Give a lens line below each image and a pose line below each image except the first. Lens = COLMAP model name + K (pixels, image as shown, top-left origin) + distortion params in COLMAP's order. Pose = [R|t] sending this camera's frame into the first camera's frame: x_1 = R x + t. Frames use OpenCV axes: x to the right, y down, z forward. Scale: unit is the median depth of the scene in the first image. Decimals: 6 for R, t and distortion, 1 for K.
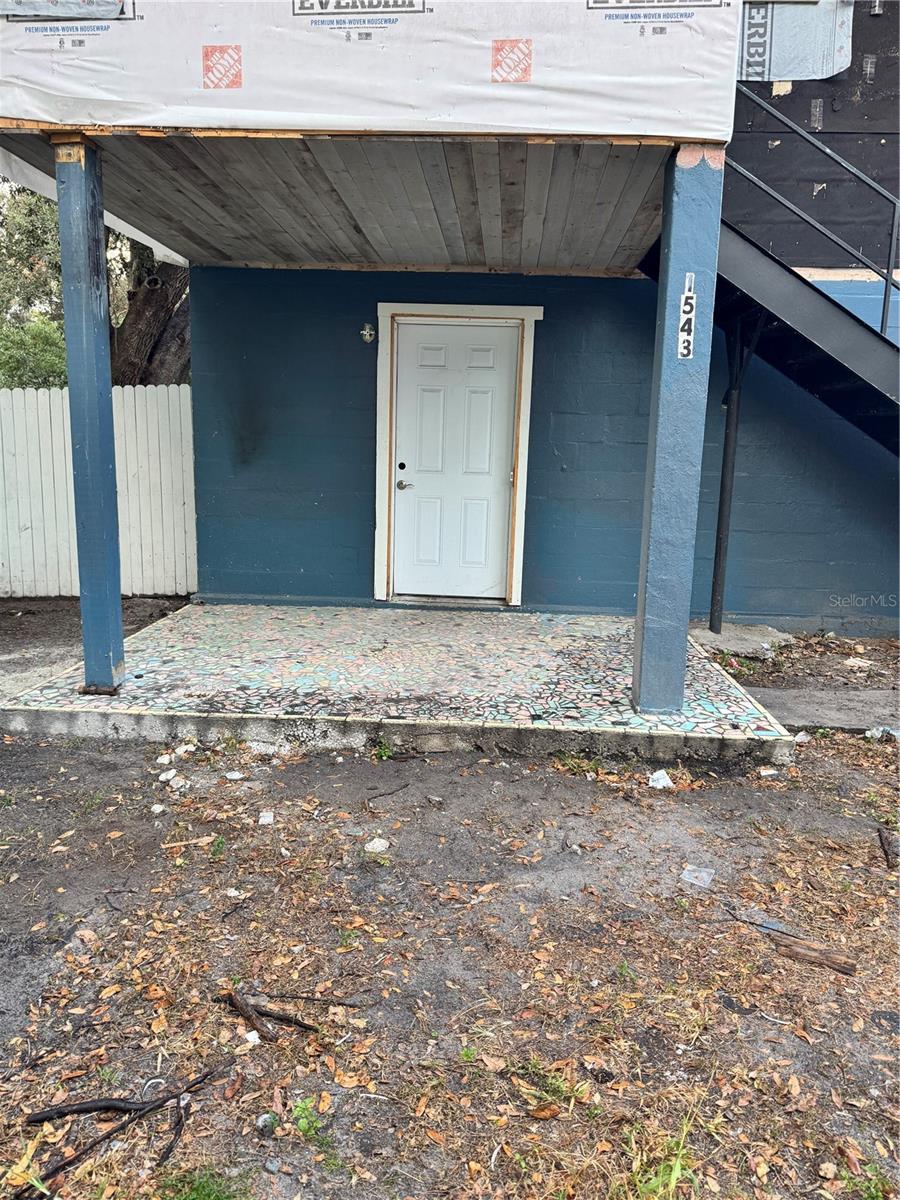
lens RADIAL K [[844.4, 0, 454.1], [0, 844.4, 606.6], [0, 0, 1]] dist [0.044631, -0.050356]
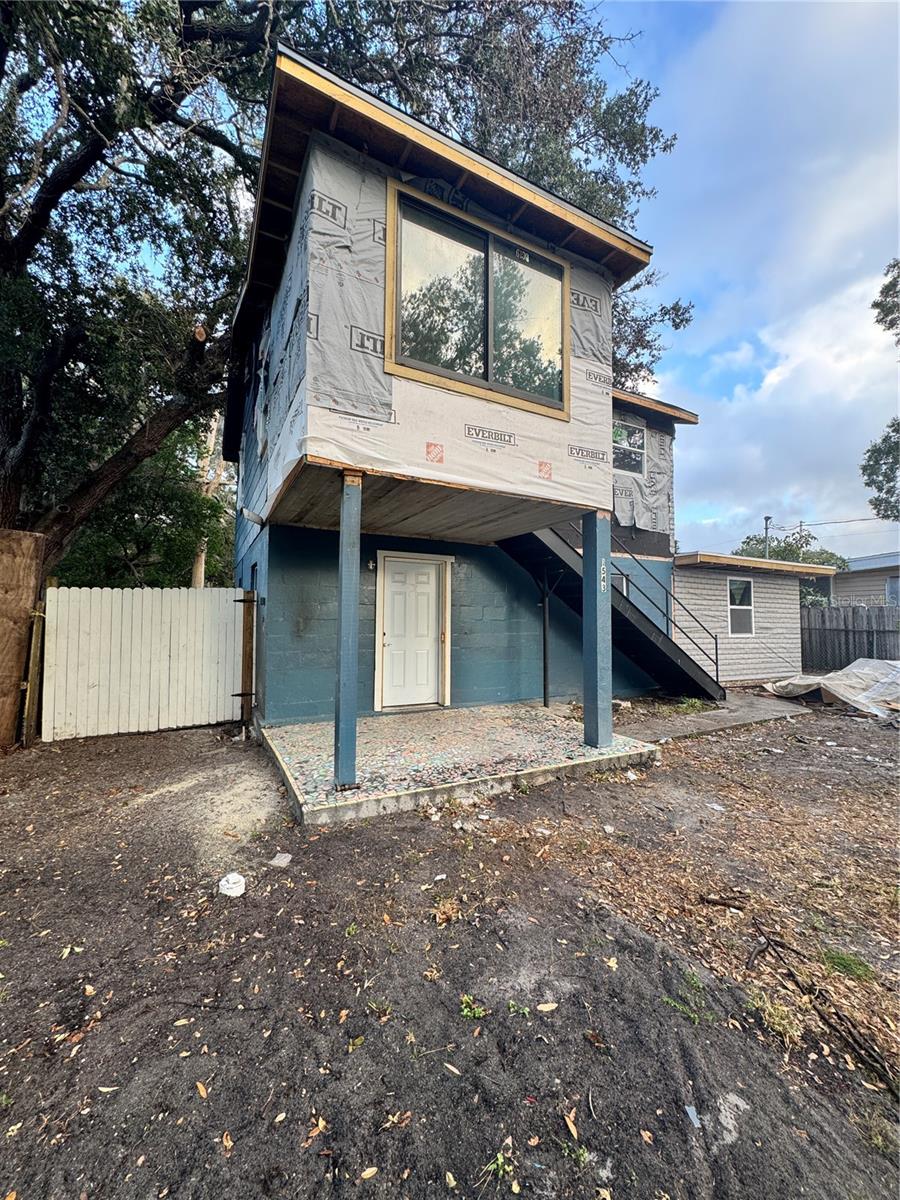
lens RADIAL K [[478.9, 0, 452.9], [0, 478.9, 599.1], [0, 0, 1]] dist [-0.003232, 0.001235]
pose [[0.859965, -0.000195, 0.510353, -0.768642], [0.104246, 0.978983, -0.175283, -0.076498], [-0.499593, 0.203940, 0.841912, 0.074864]]
